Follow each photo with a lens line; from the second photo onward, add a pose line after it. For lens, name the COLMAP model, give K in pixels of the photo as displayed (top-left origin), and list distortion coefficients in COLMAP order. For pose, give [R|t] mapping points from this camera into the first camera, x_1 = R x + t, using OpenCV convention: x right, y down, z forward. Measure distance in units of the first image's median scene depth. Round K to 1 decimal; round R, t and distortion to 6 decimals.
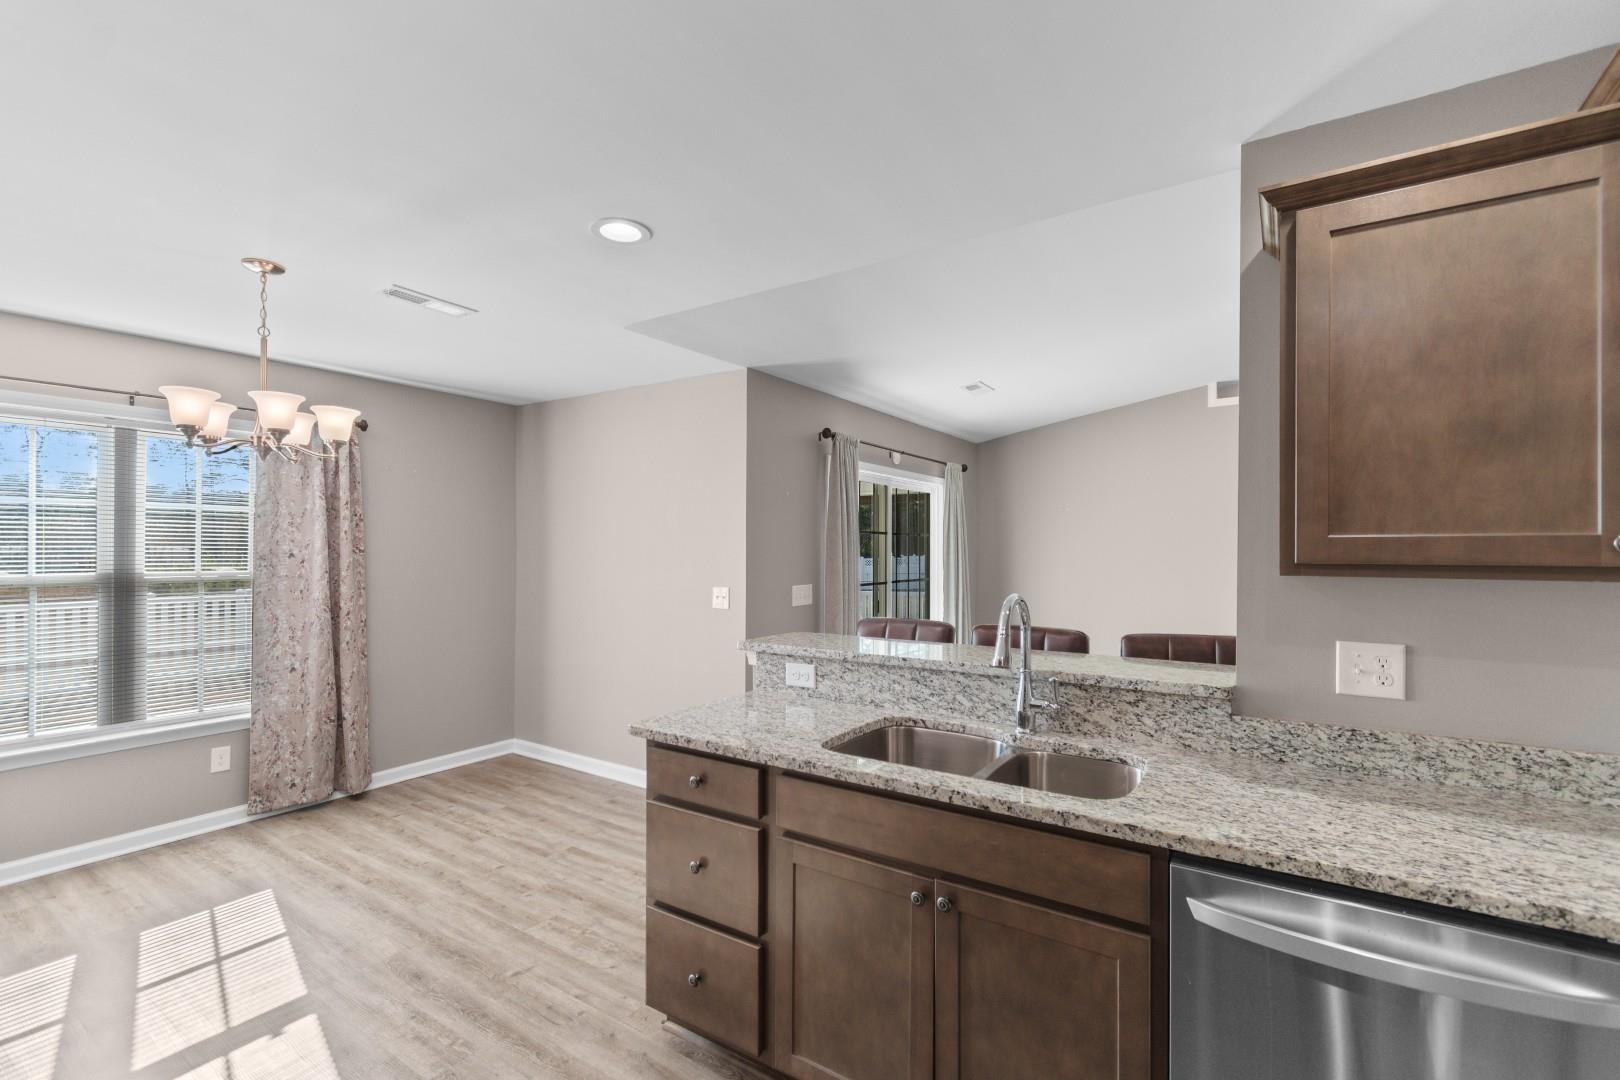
lens RADIAL K [[720.9, 0, 825.0], [0, 720.9, 546.9], [0, 0, 1]] dist [-0.001031, -0.000234]
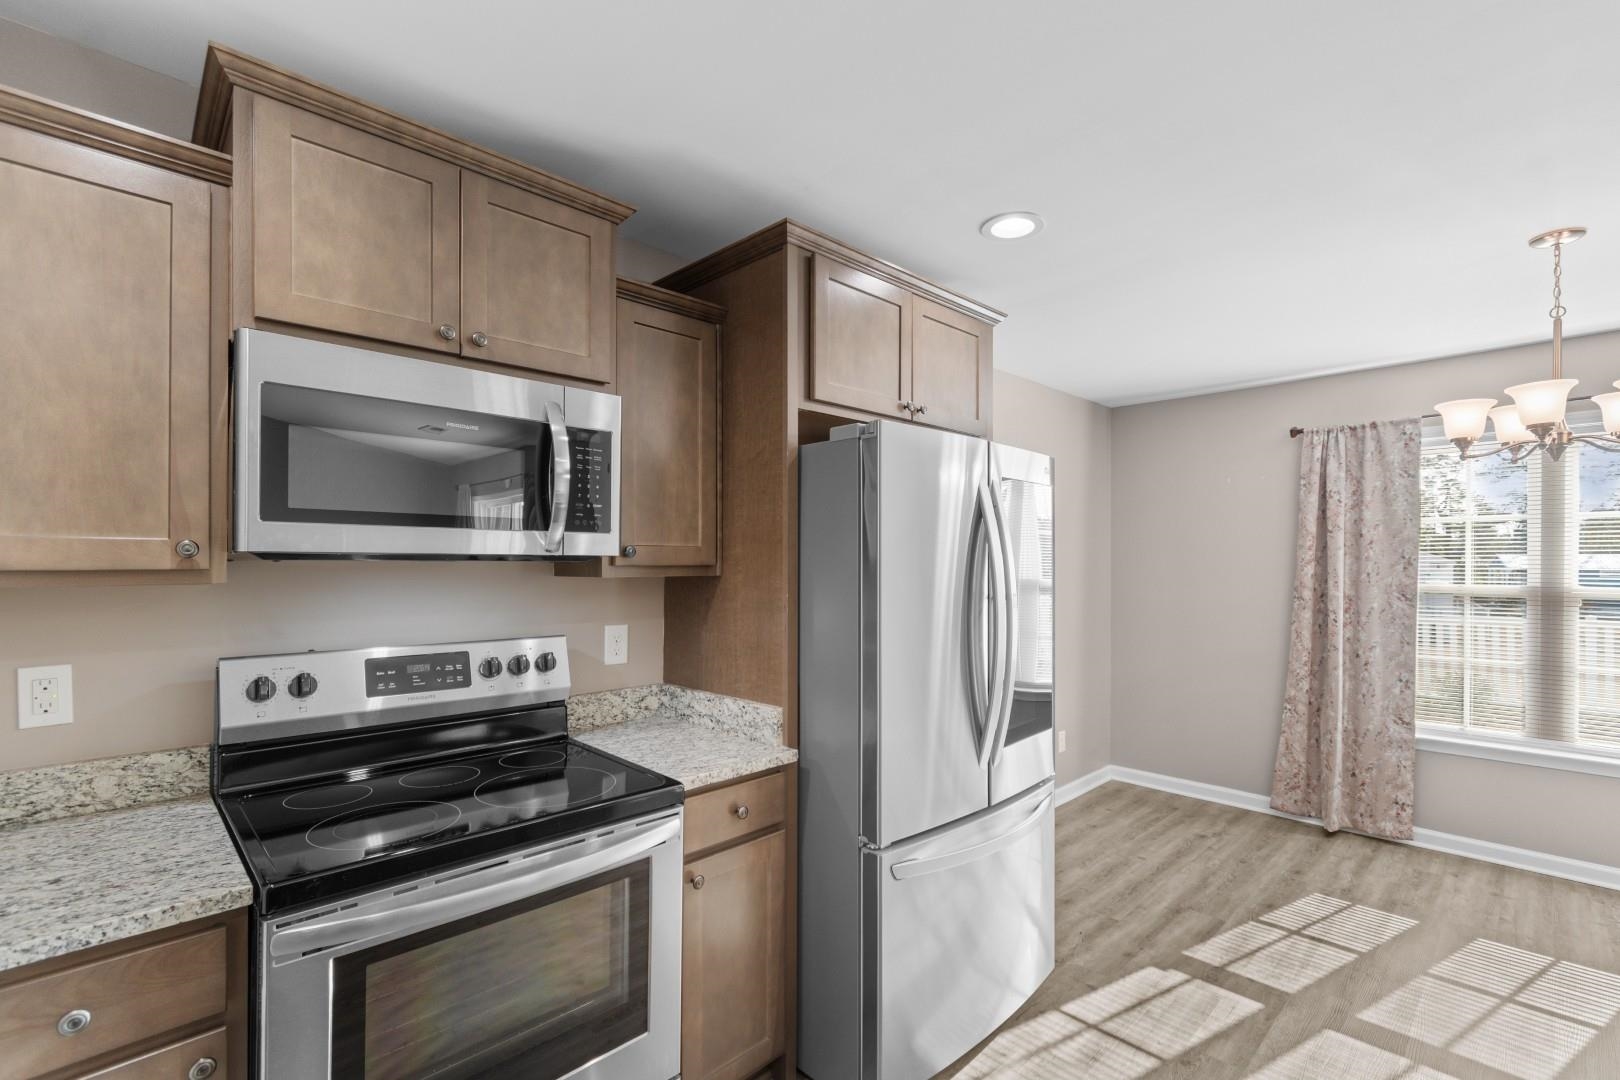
lens RADIAL K [[720.9, 0, 825.0], [0, 720.9, 546.9], [0, 0, 1]] dist [-0.001031, -0.000234]
pose [[-0.204147, -0.025842, -0.978599, 0.207810], [-0.002523, 0.999662, -0.025872, 0.009689], [0.978937, -0.002813, -0.204143, 0.252054]]
